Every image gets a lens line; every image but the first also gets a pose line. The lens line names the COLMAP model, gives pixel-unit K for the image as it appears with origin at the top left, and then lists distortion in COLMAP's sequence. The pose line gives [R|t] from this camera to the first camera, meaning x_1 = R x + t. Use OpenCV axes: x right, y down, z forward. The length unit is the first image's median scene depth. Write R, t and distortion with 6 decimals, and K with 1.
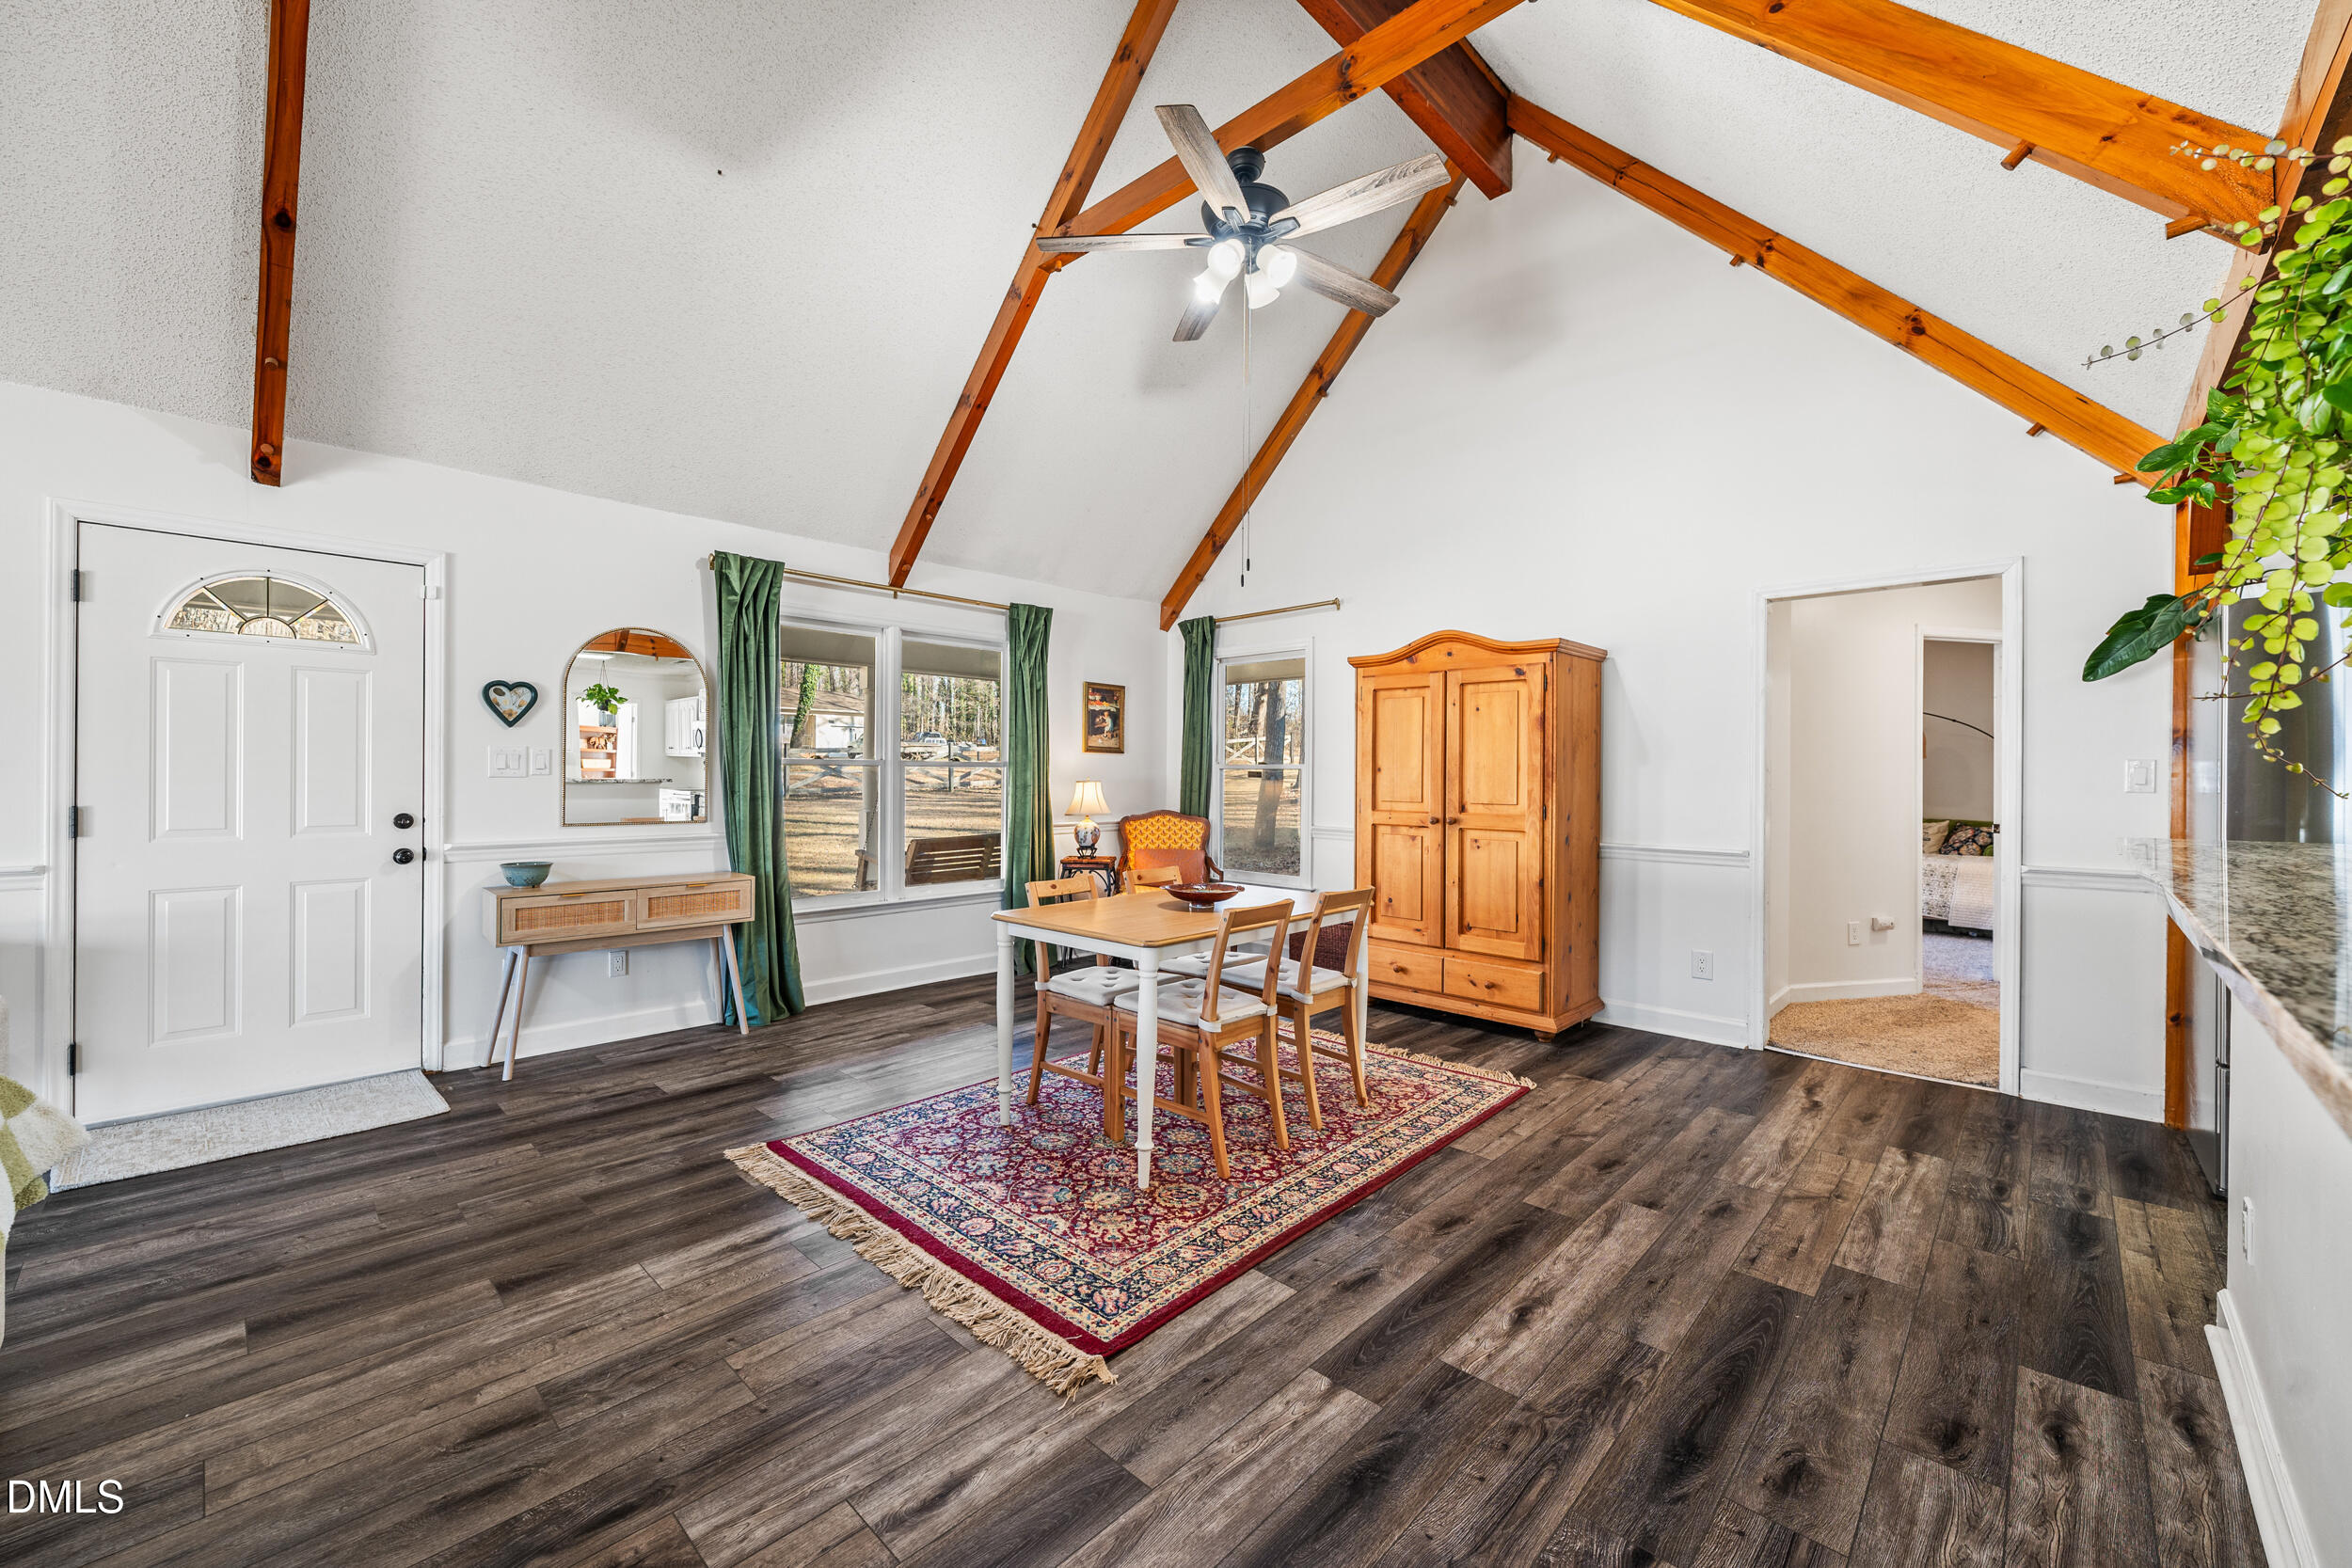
lens RADIAL K [[937.9, 0, 1164.3], [0, 937.9, 776.1], [0, 0, 1]] dist [-0.001458, -0.000075]
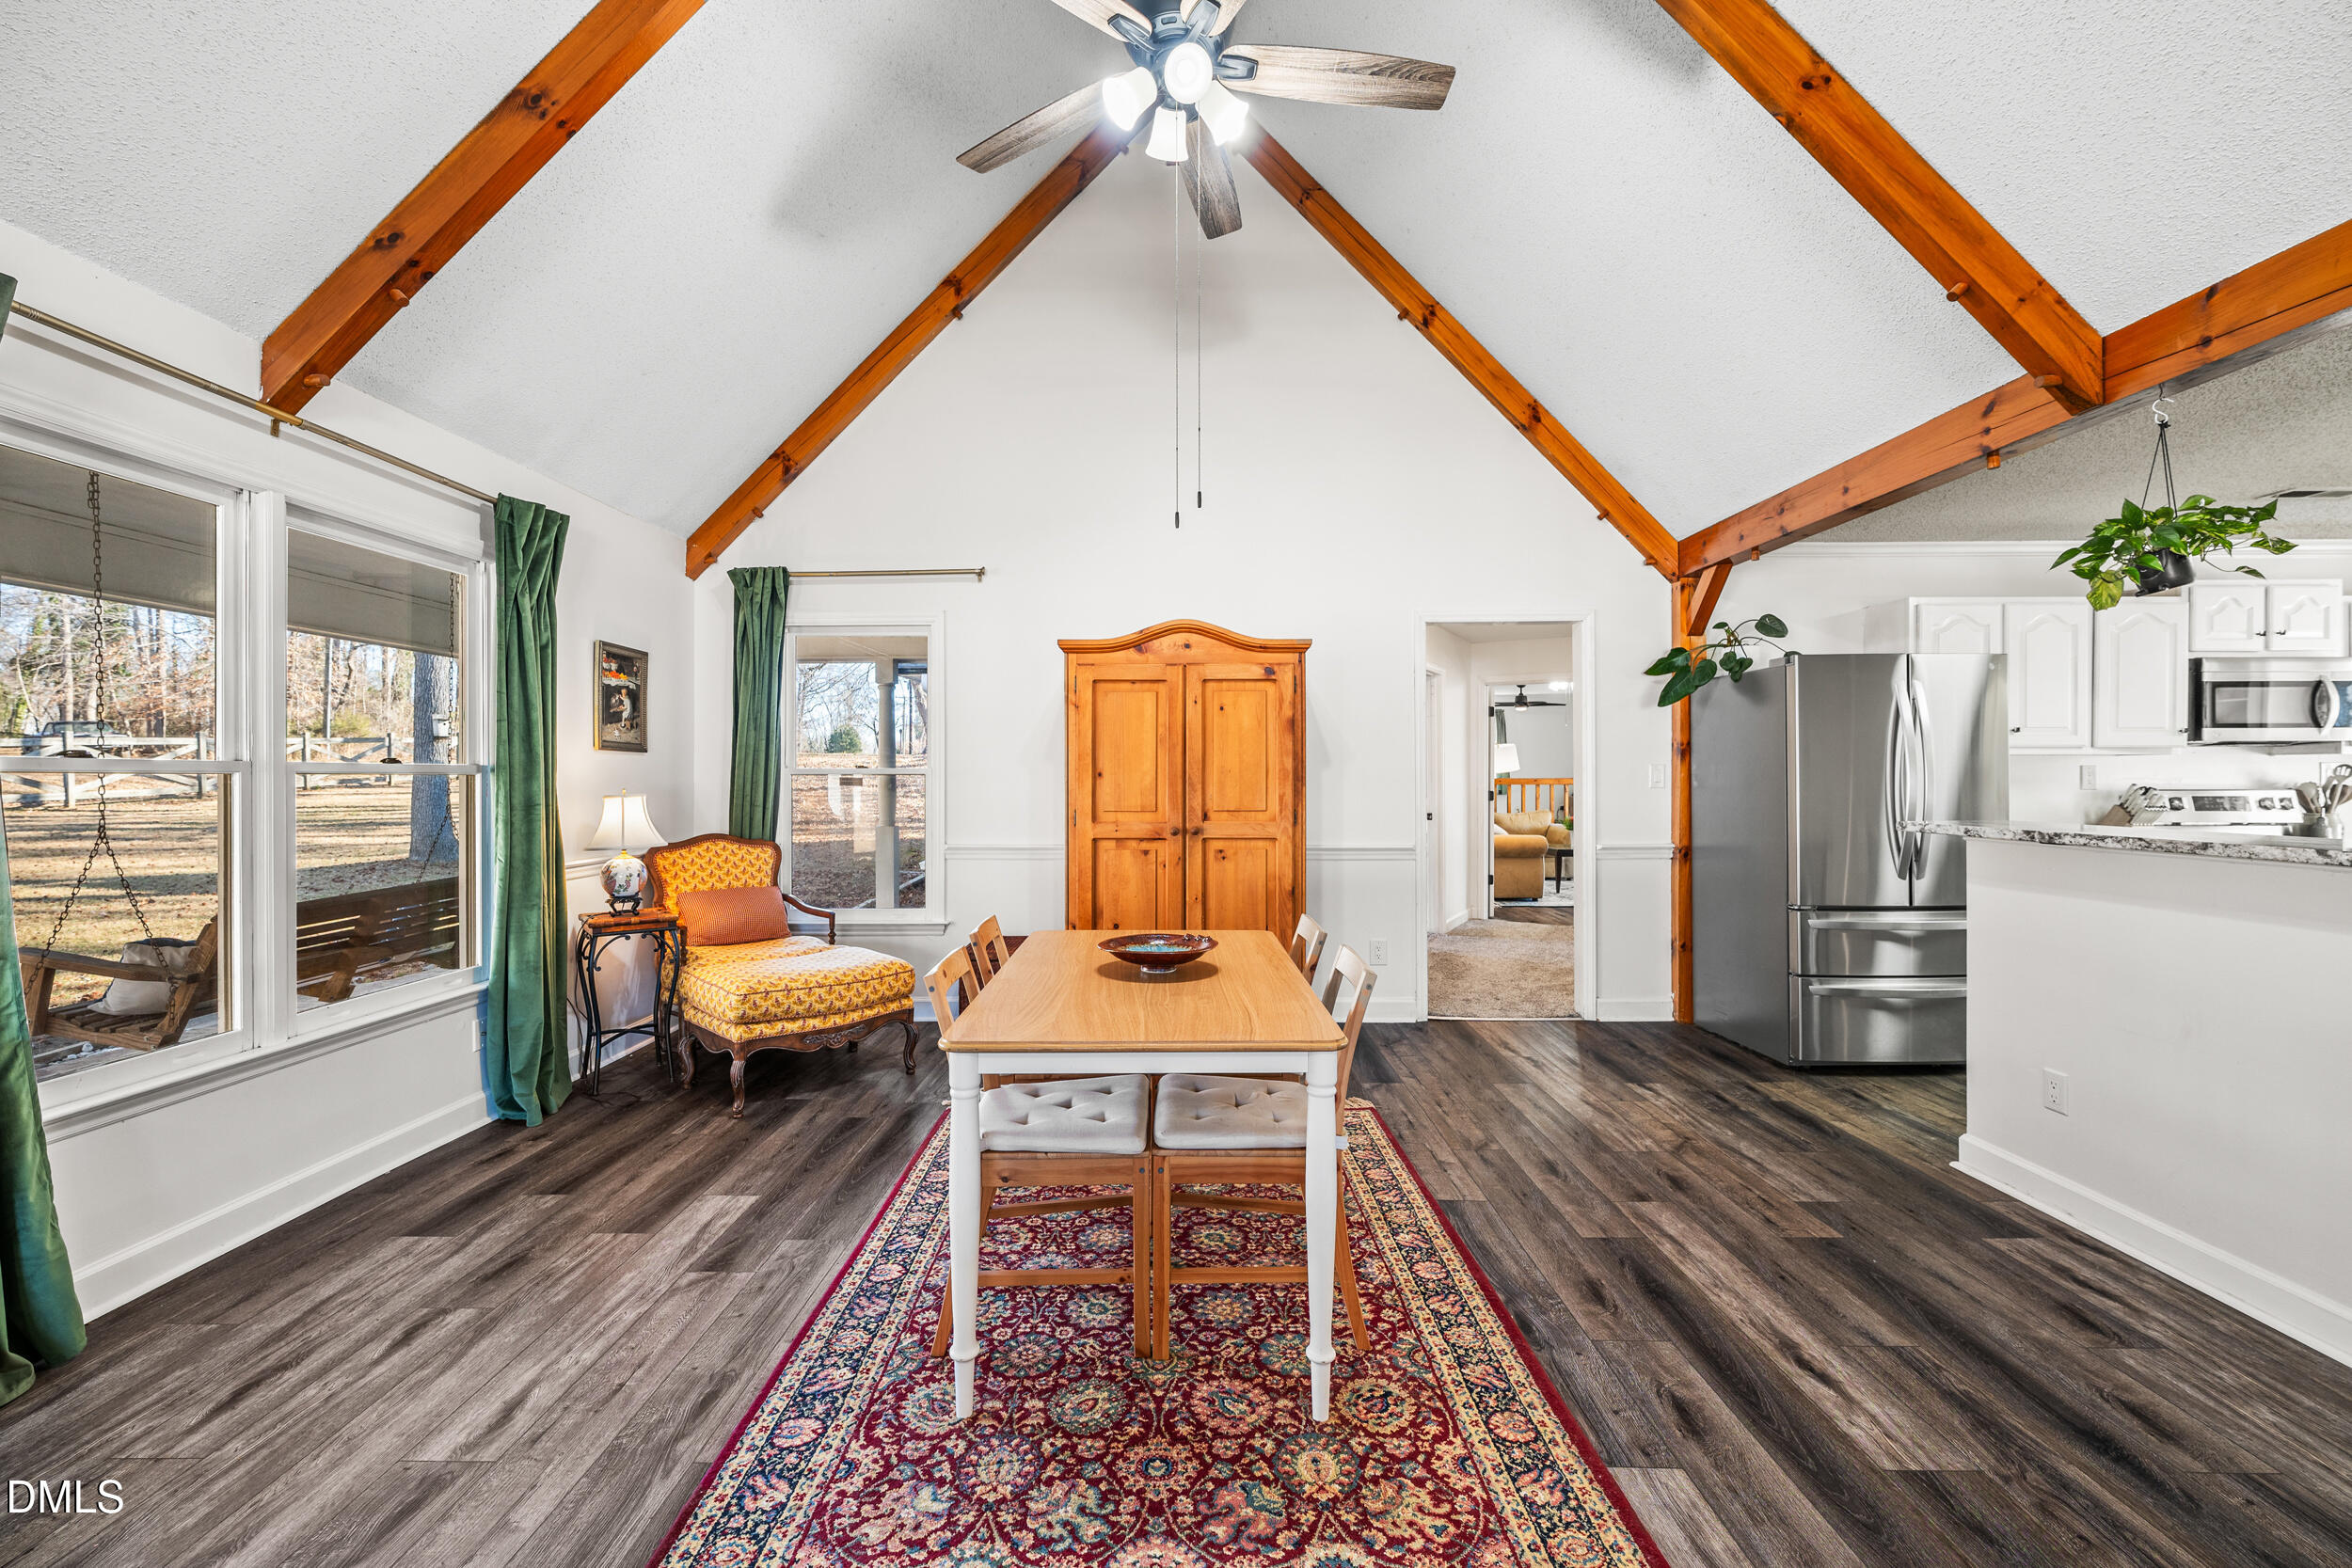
lens RADIAL K [[930.5, 0, 1173.9], [0, 930.5, 774.8], [0, 0, 1]] dist [-0.000981, -0.000028]
pose [[0.722330, -0.005513, 0.691527, -0.410602], [0.009204, 0.999956, -0.001643, -0.006279], [-0.691488, 0.007552, 0.722349, 0.455986]]
